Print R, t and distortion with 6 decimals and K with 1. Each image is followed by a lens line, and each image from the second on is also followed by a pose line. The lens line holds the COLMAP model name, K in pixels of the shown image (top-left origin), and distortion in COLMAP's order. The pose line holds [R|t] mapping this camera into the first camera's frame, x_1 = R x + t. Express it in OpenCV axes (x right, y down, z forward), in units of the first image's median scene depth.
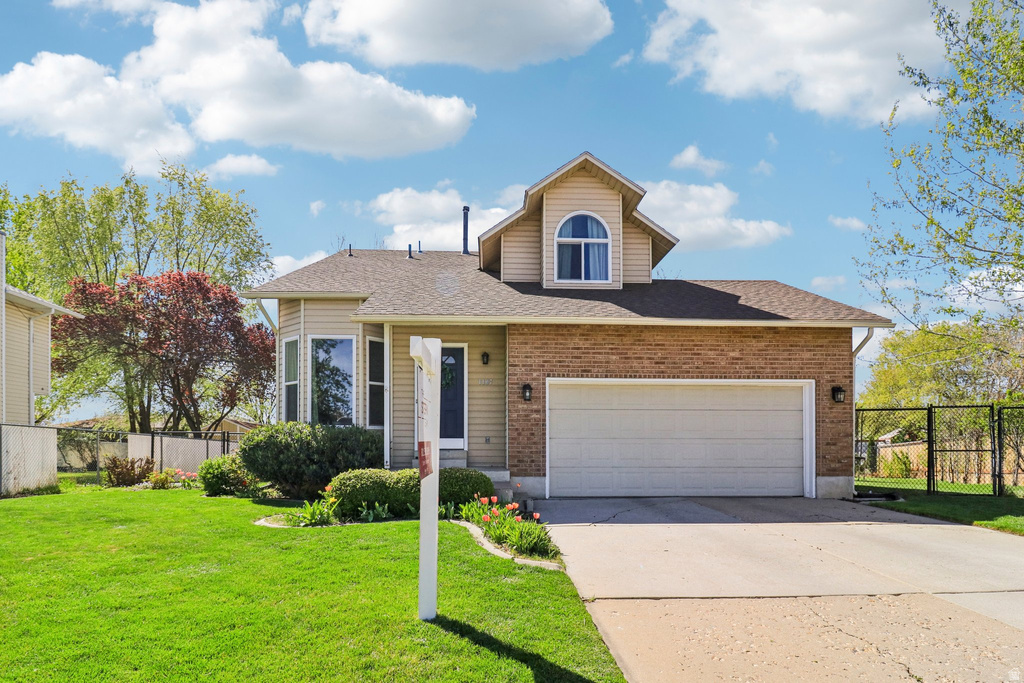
lens RADIAL K [[501.8, 0, 493.3], [0, 501.8, 443.1], [0, 0, 1]] dist [-0.001822, -0.000269]
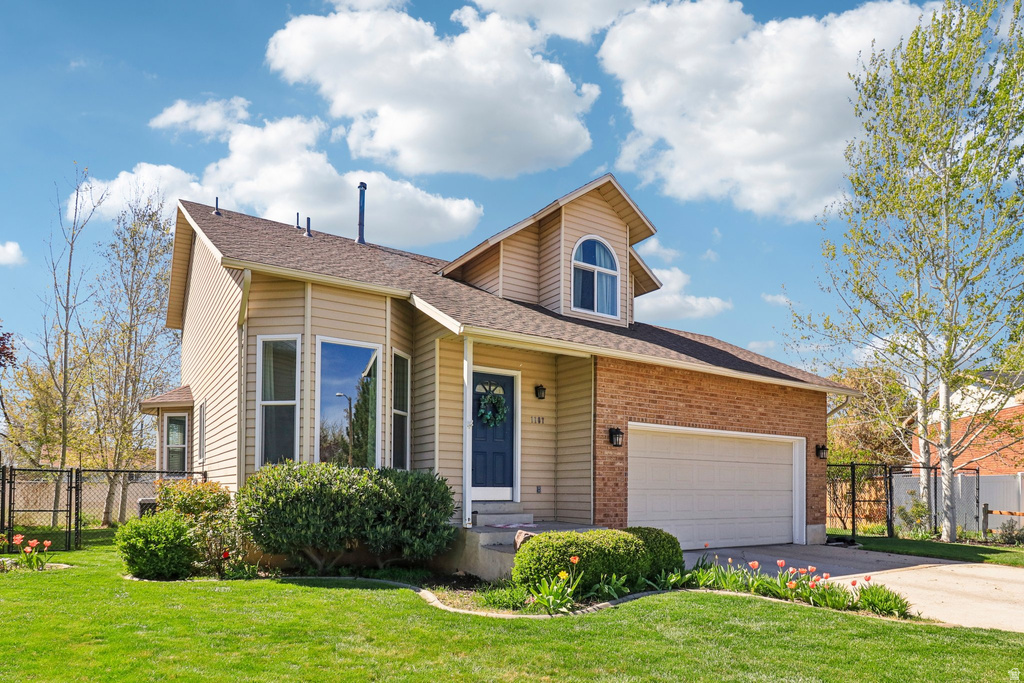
lens RADIAL K [[591.4, 0, 478.8], [0, 591.4, 482.6], [0, 0, 1]] dist [-0.001411, 0.000093]
pose [[0.880267, 0.011119, 0.474349, -0.616235], [-0.012462, 0.999922, -0.000312, -0.017733], [-0.474316, -0.005637, 0.880337, 0.193890]]
